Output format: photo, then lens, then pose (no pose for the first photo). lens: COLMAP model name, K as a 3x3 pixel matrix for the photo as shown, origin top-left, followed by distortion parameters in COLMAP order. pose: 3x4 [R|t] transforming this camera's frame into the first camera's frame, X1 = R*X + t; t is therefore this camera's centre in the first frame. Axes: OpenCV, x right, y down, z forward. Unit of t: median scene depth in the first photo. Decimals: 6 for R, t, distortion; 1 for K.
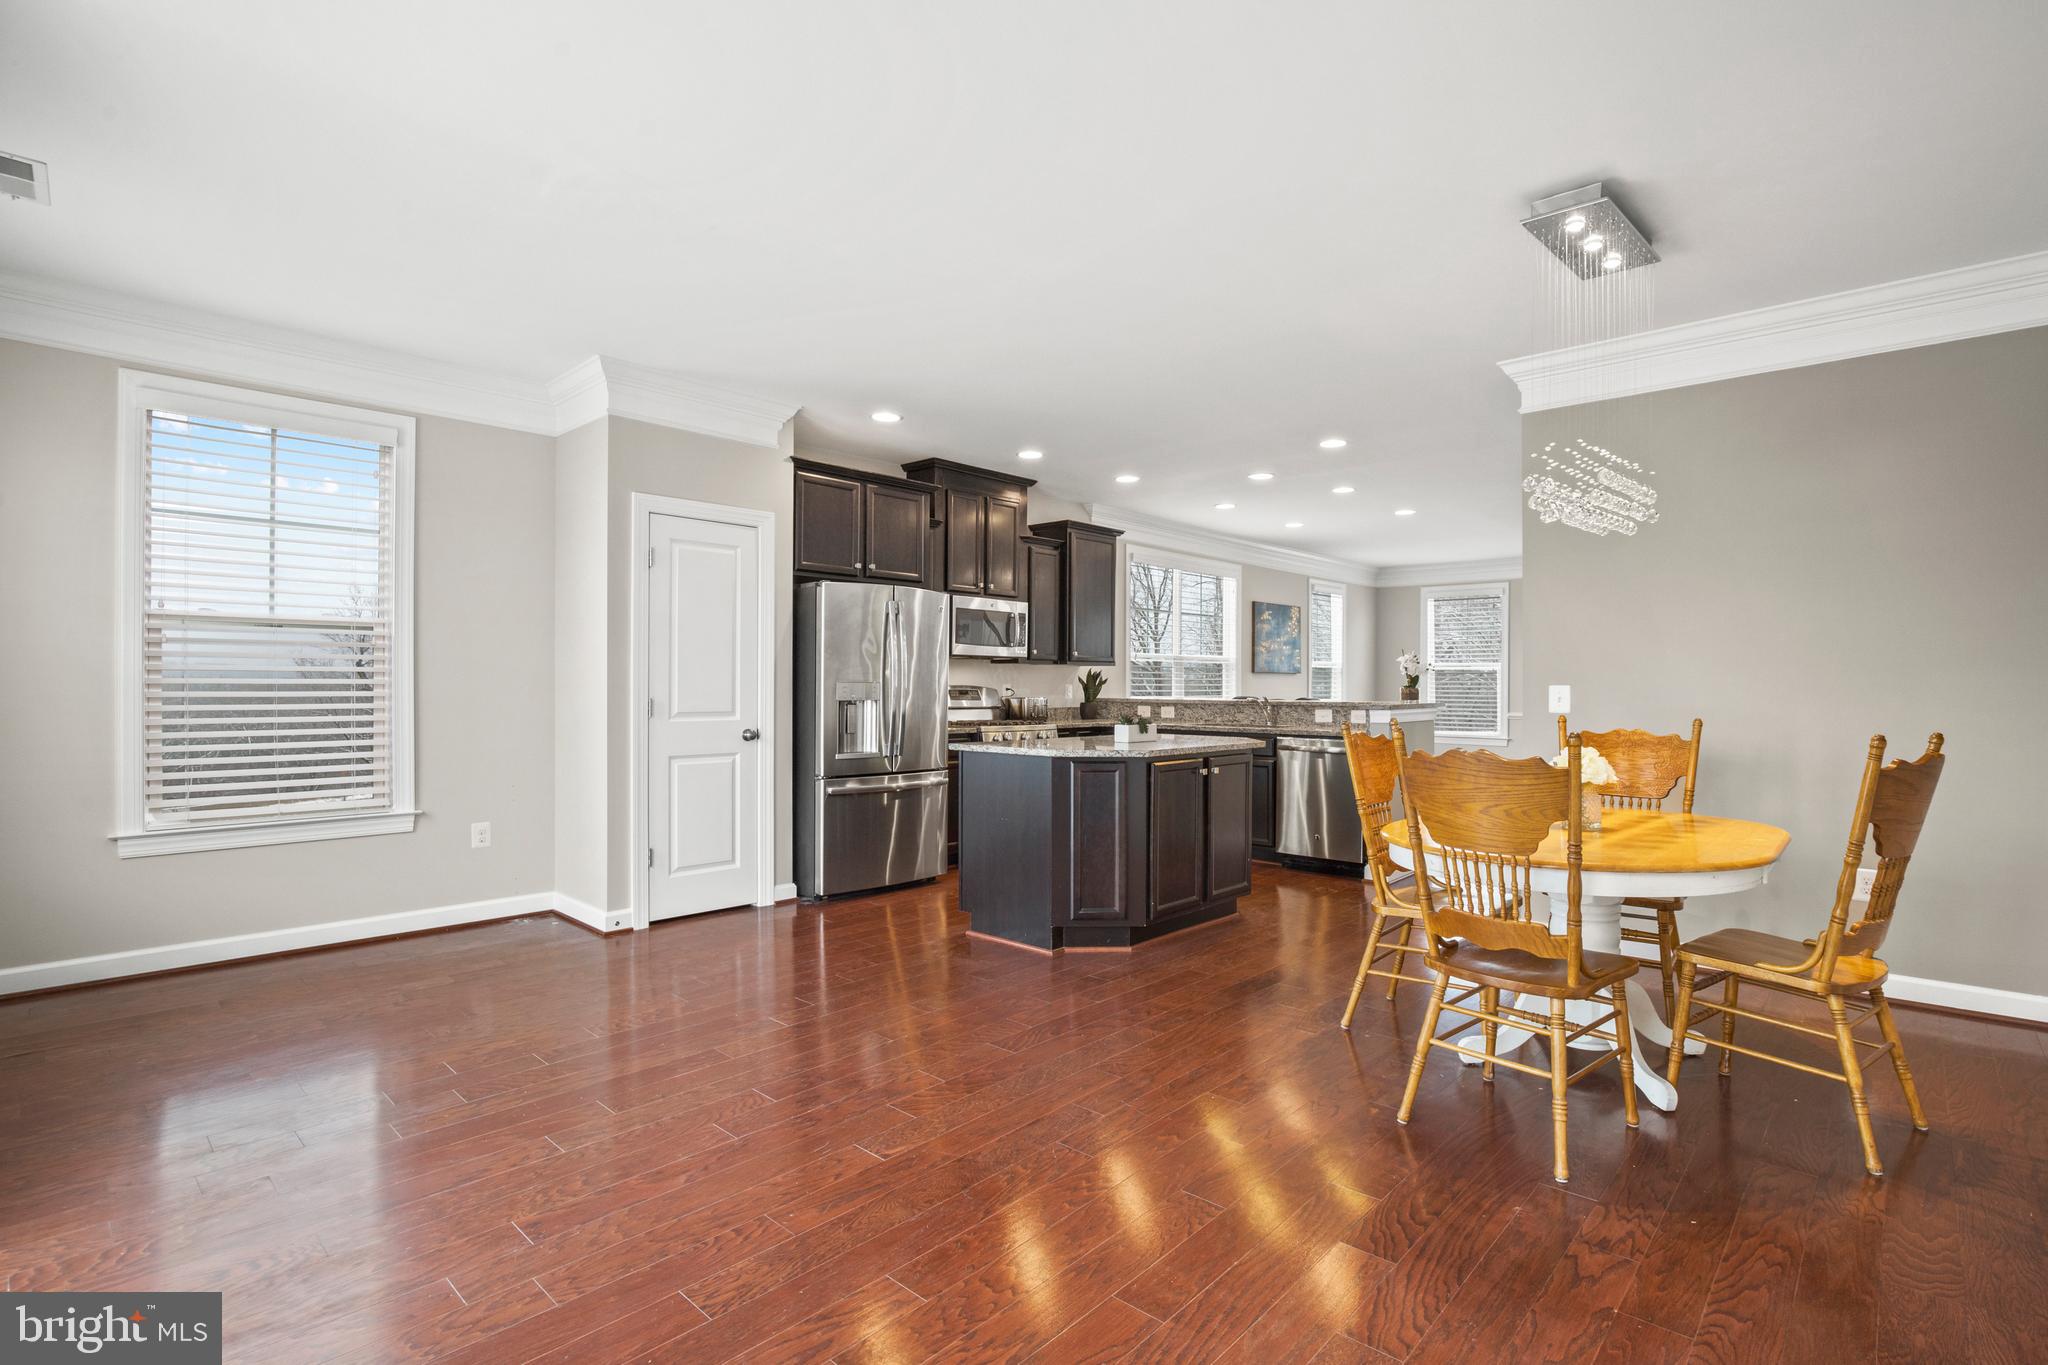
lens RADIAL K [[943.0, 0, 1031.3], [0, 943.0, 685.9], [0, 0, 1]] dist [-0.037688, 0.010973]
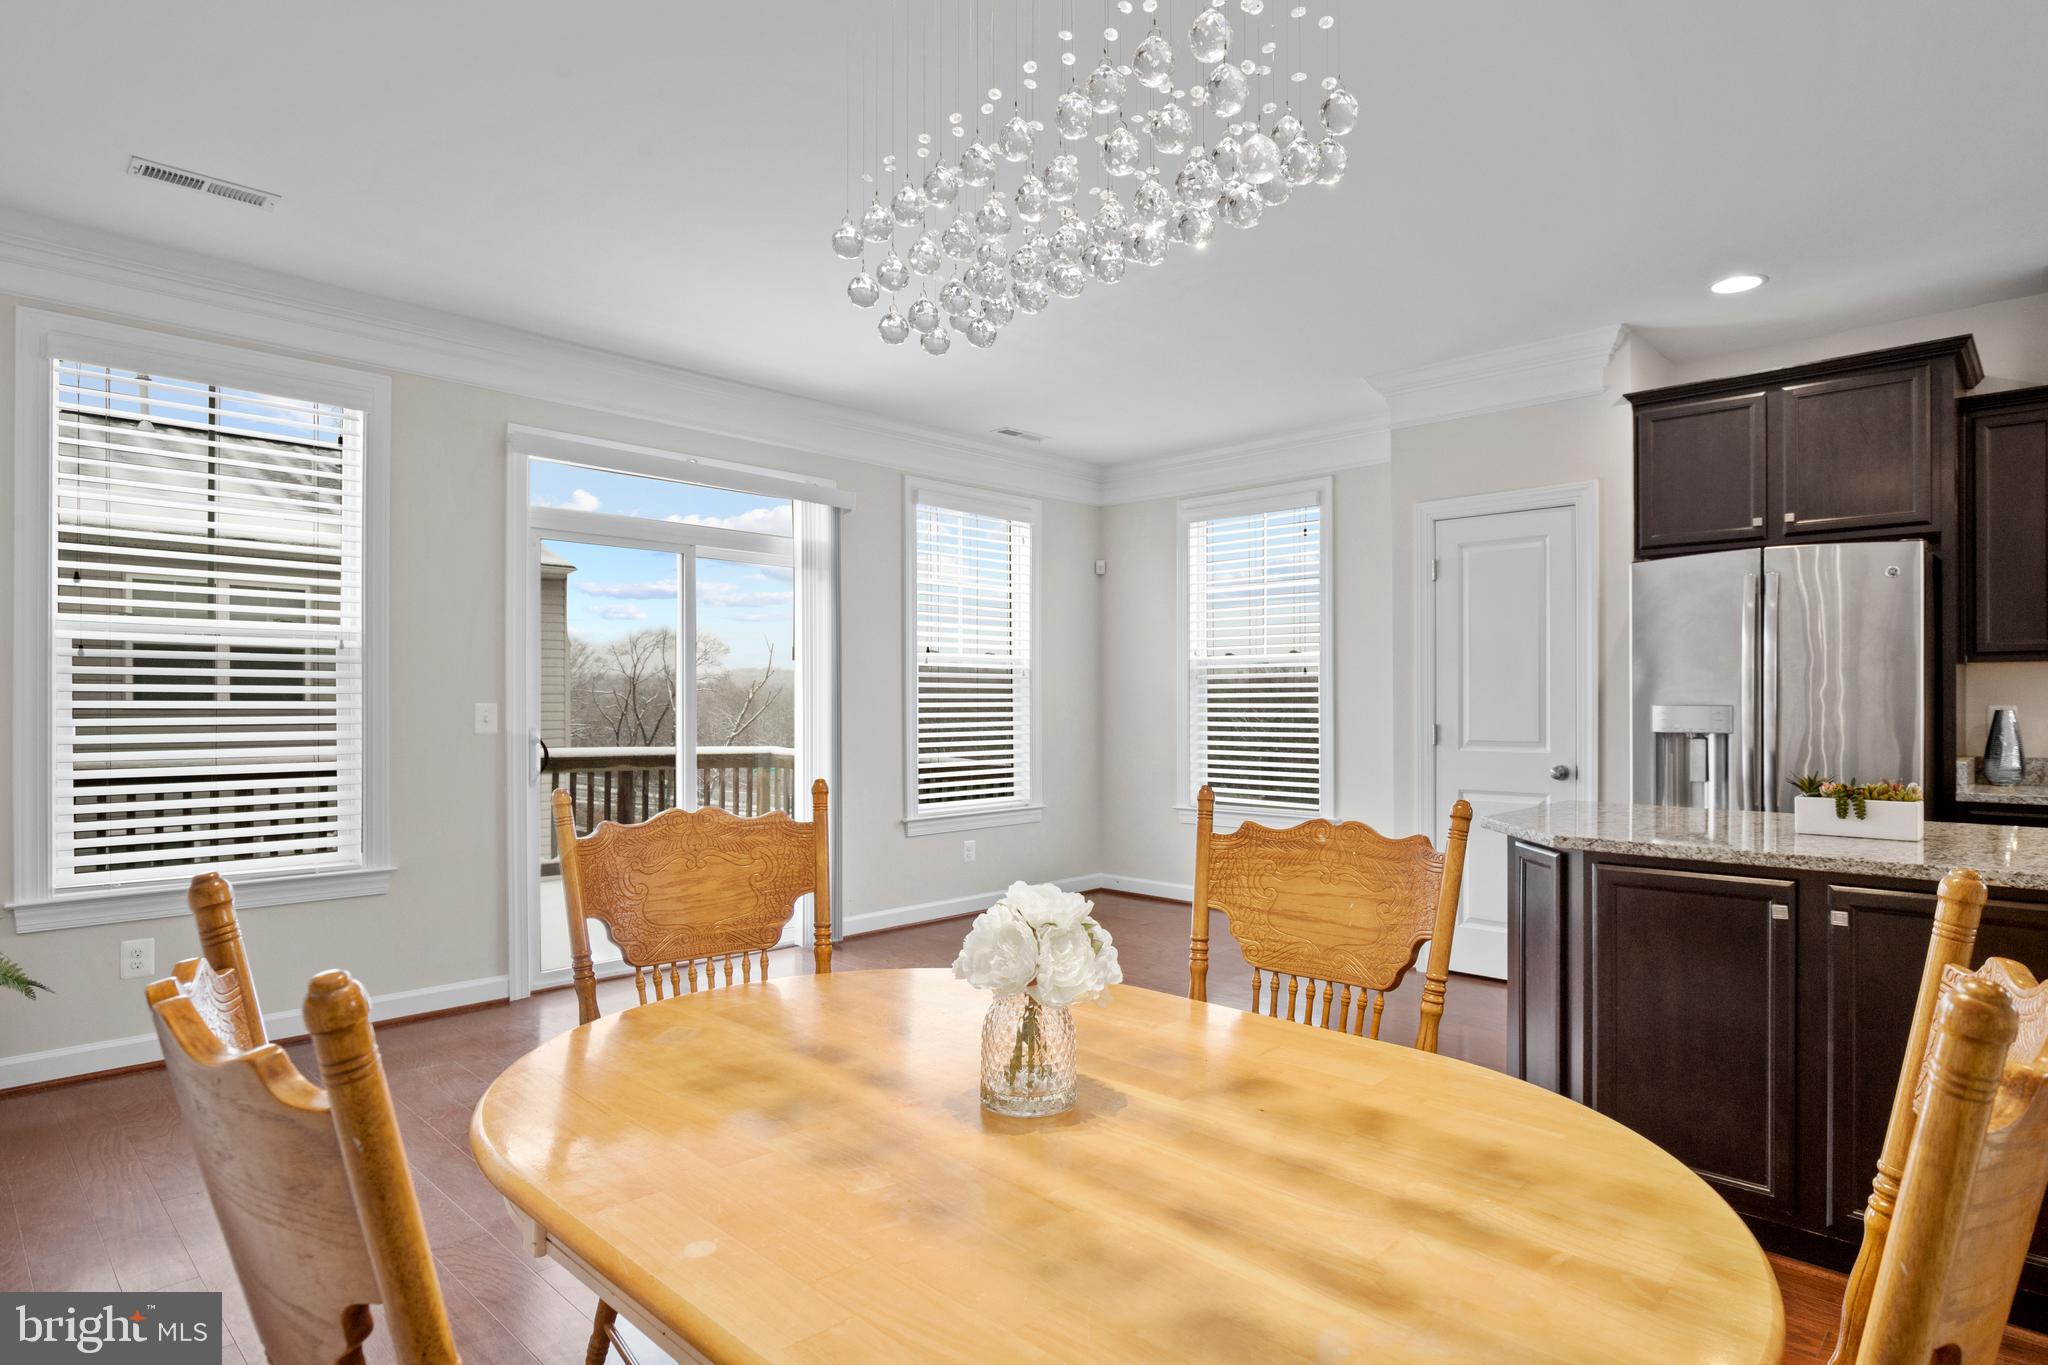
lens RADIAL K [[1103.5, 0, 1028.6], [0, 1103.5, 684.9], [0, 0, 1]] dist [-0.019345, 0.001763]
pose [[-0.012915, -0.013740, -0.999822, 0.544009], [0.002477, 0.999902, -0.013773, -0.008209], [0.999914, -0.002654, -0.012880, 0.496337]]
